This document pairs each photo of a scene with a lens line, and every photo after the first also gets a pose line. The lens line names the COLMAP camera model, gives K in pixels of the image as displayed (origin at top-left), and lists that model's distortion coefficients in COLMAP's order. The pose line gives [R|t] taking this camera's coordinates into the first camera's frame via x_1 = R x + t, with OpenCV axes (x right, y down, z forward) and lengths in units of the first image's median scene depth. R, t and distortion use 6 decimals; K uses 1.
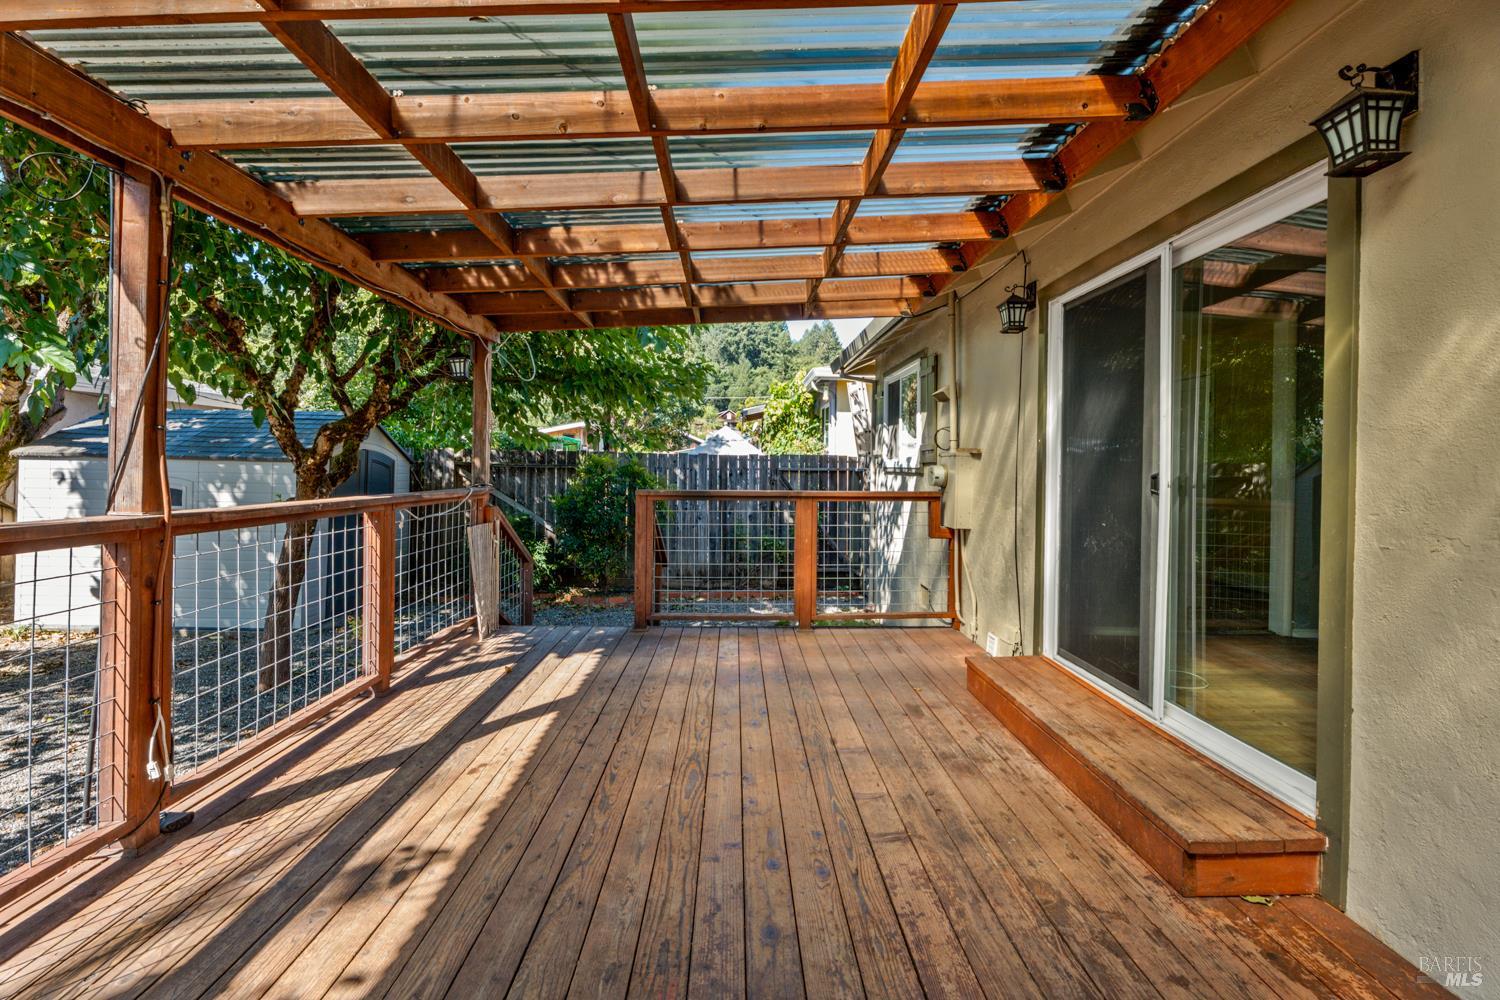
lens RADIAL K [[674.6, 0, 748.9], [0, 674.6, 490.4], [0, 0, 1]] dist [0.000435, 0.000044]
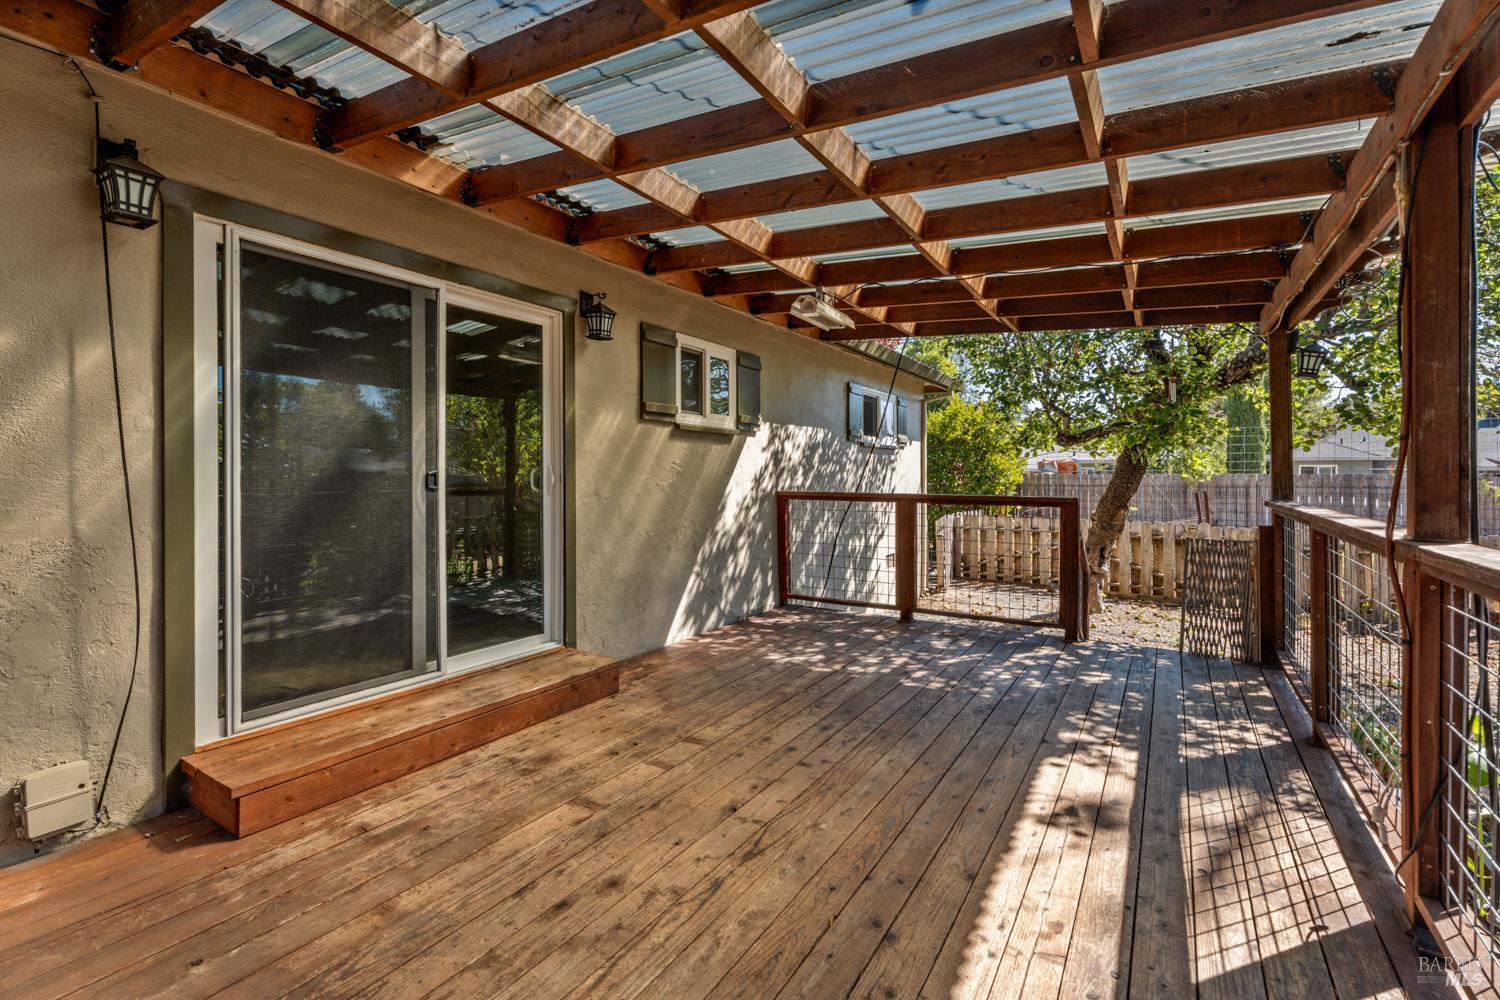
lens RADIAL K [[674.6, 0, 748.9], [0, 674.6, 490.4], [0, 0, 1]] dist [0.000435, 0.000044]
pose [[-0.835780, -0.031561, 0.548156, -0.614827], [0.002557, 0.998112, 0.061366, -0.076044], [-0.549058, 0.052691, -0.834122, 2.070610]]
